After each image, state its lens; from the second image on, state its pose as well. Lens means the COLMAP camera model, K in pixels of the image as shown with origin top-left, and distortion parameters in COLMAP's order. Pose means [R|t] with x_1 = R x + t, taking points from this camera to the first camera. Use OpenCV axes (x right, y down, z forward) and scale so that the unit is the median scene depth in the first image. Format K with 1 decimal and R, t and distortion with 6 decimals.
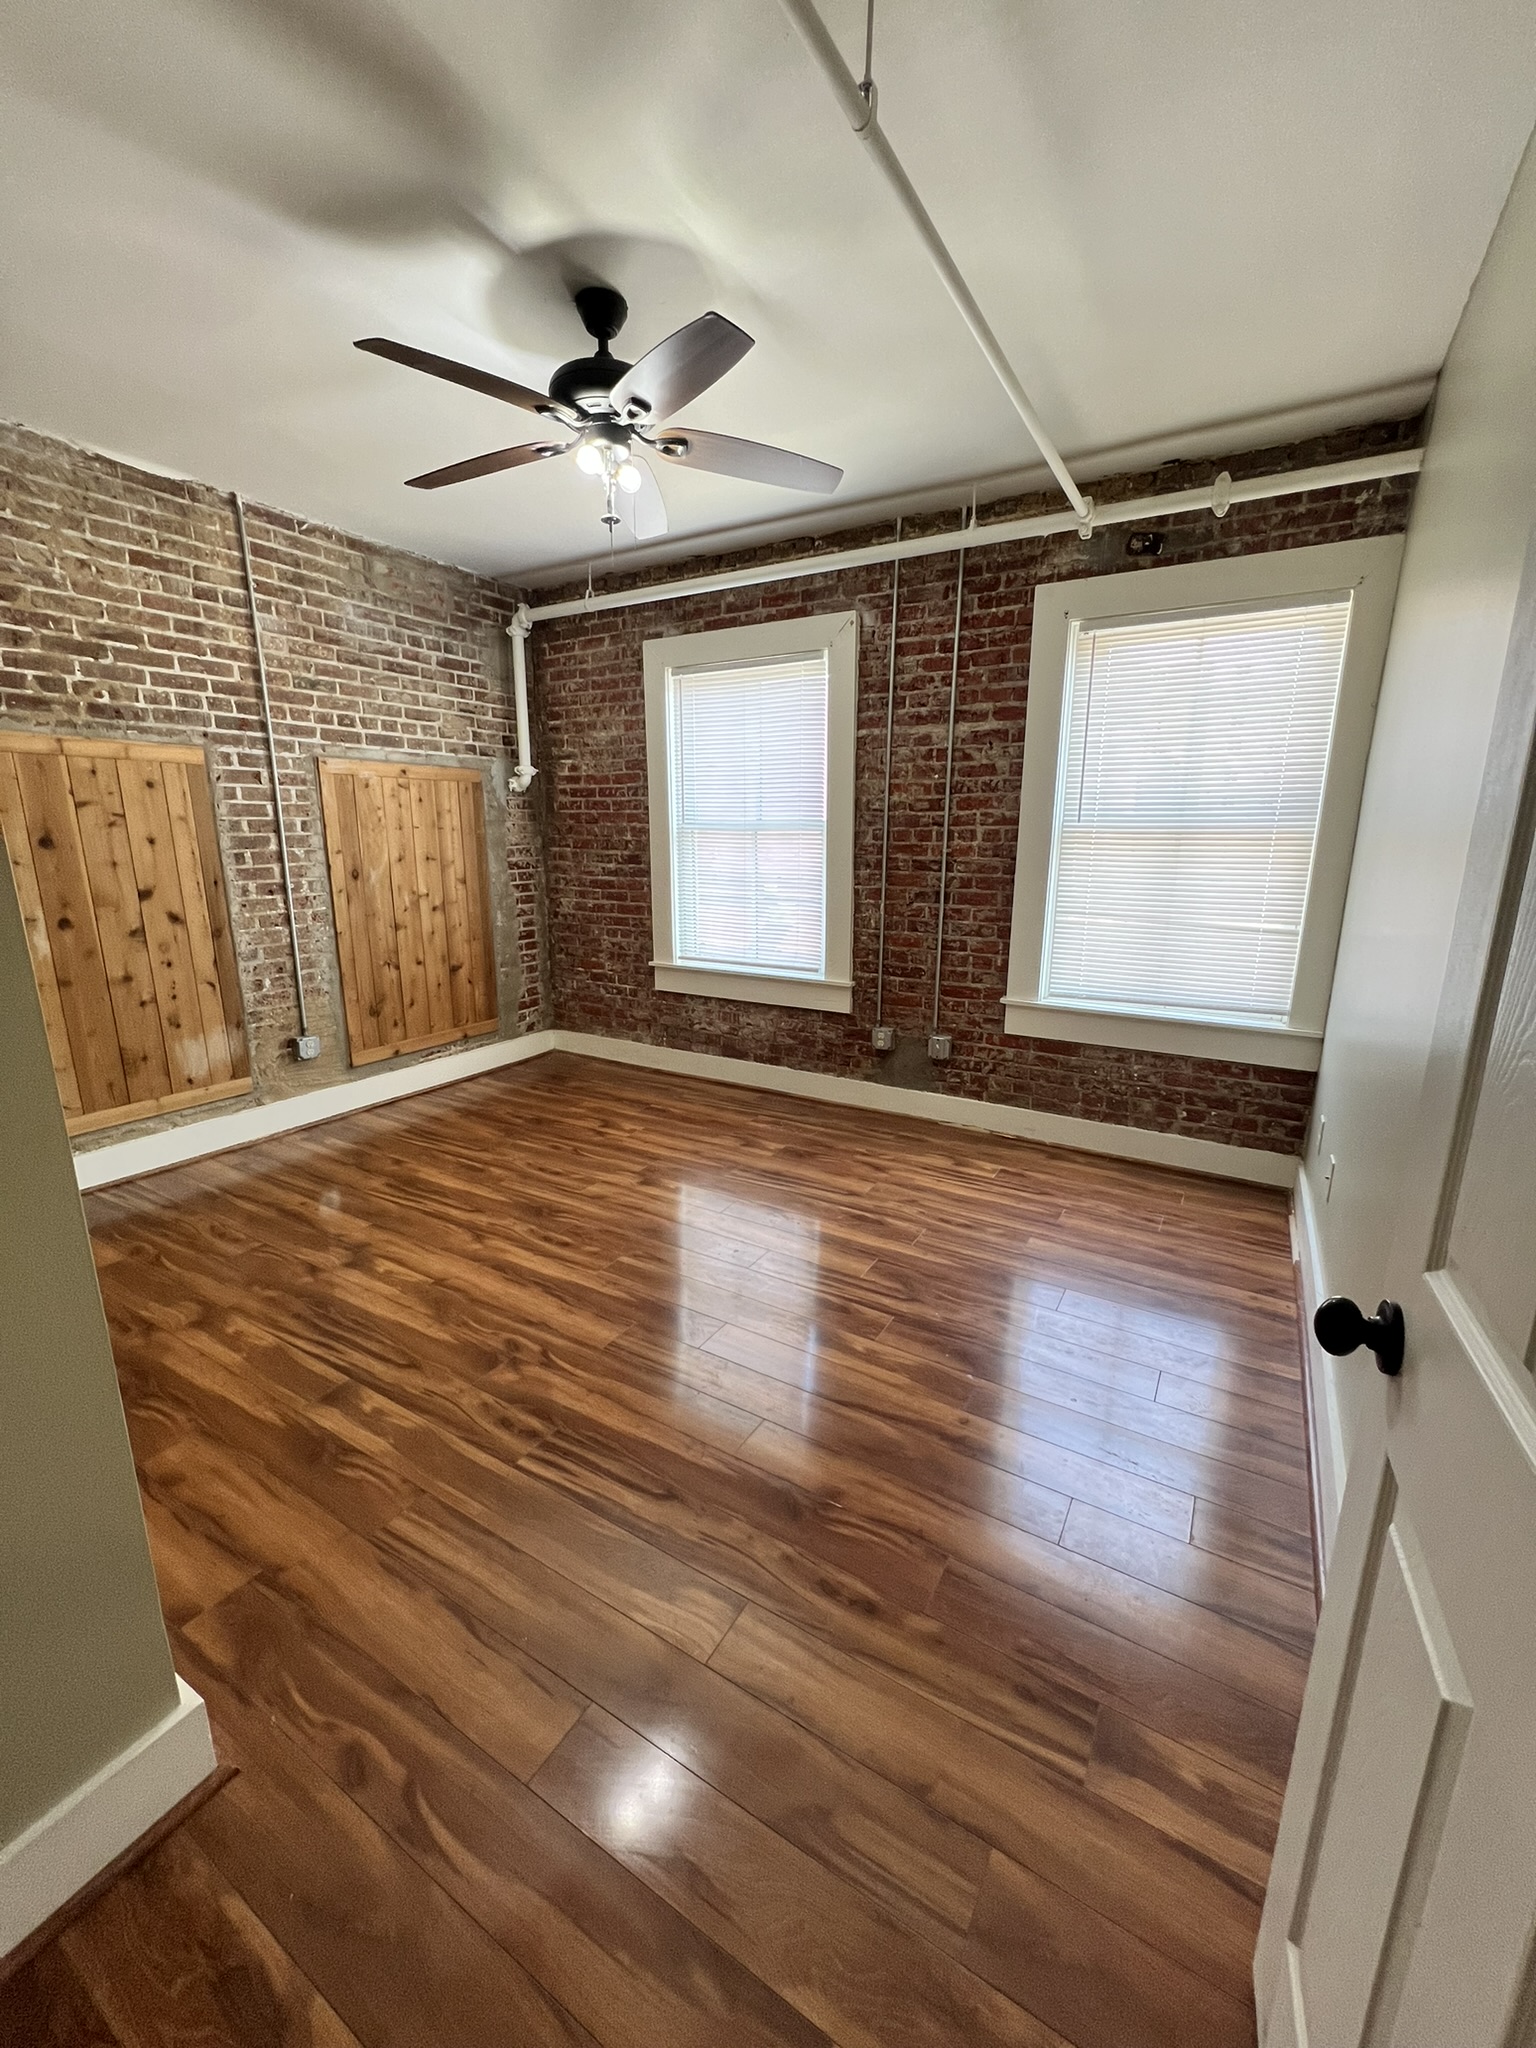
lens RADIAL K [[814.4, 0, 769.9], [0, 814.4, 1009.1], [0, 0, 1]] dist [-0.001503, 0.000118]
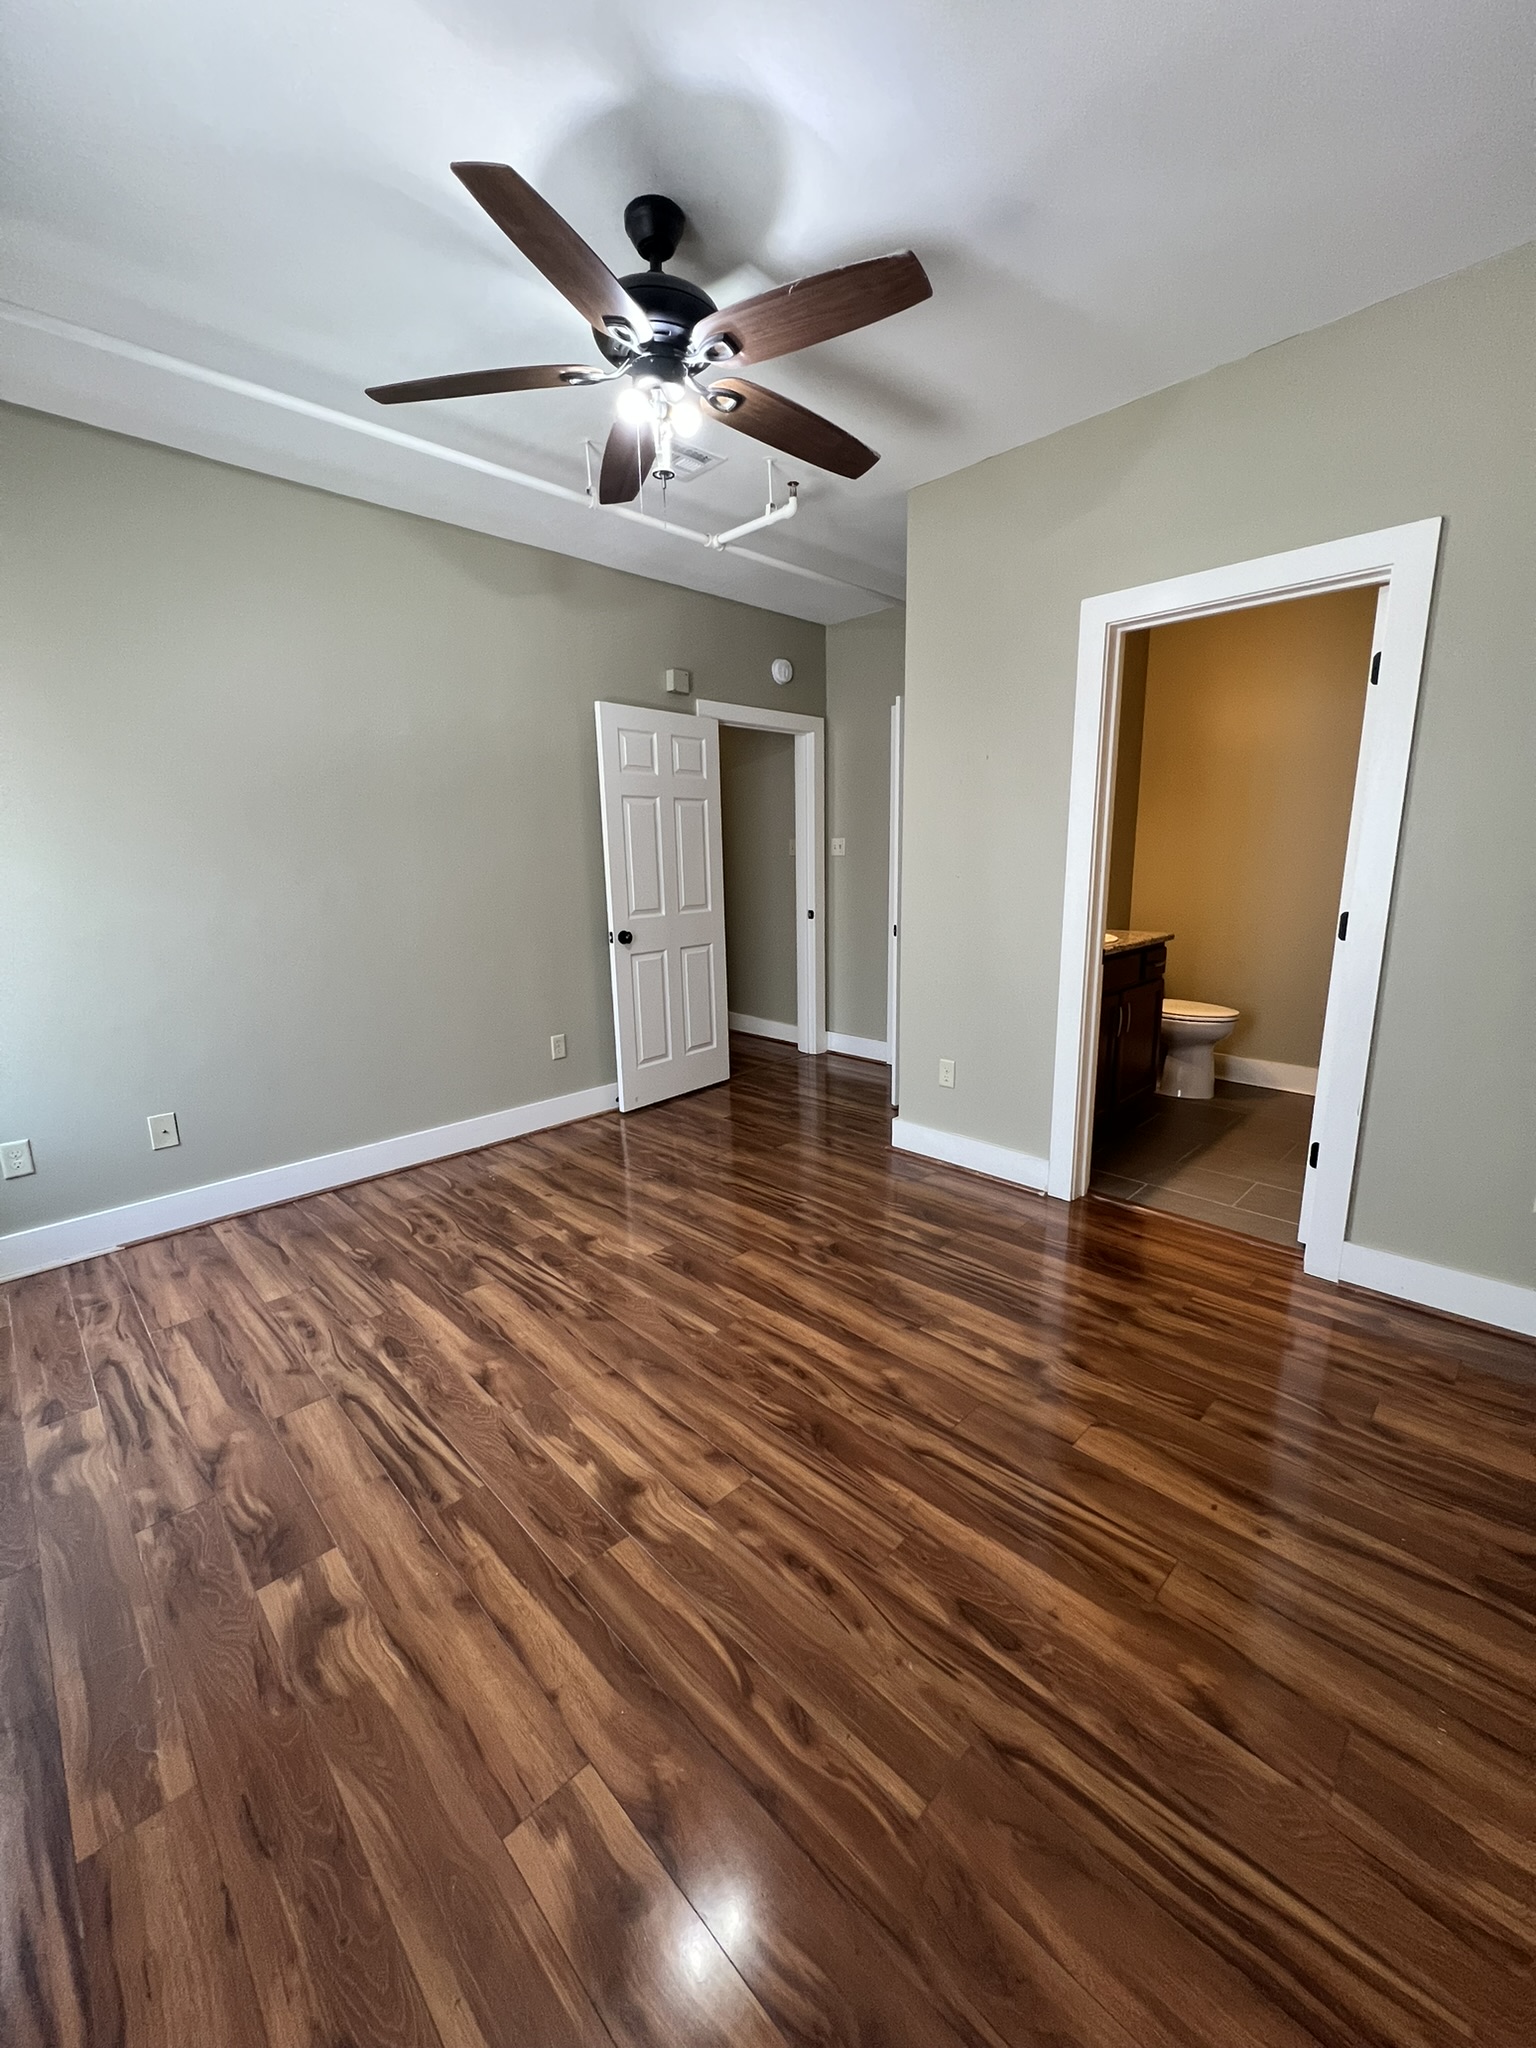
lens RADIAL K [[814.4, 0, 775.9], [0, 814.4, 1024.6], [0, 0, 1]] dist [-0.001503, 0.000118]
pose [[-0.967836, -0.038756, 0.248579, -0.388515], [0.067173, 0.912383, 0.403789, -0.289271], [-0.242448, 0.407499, -0.880434, 1.403233]]
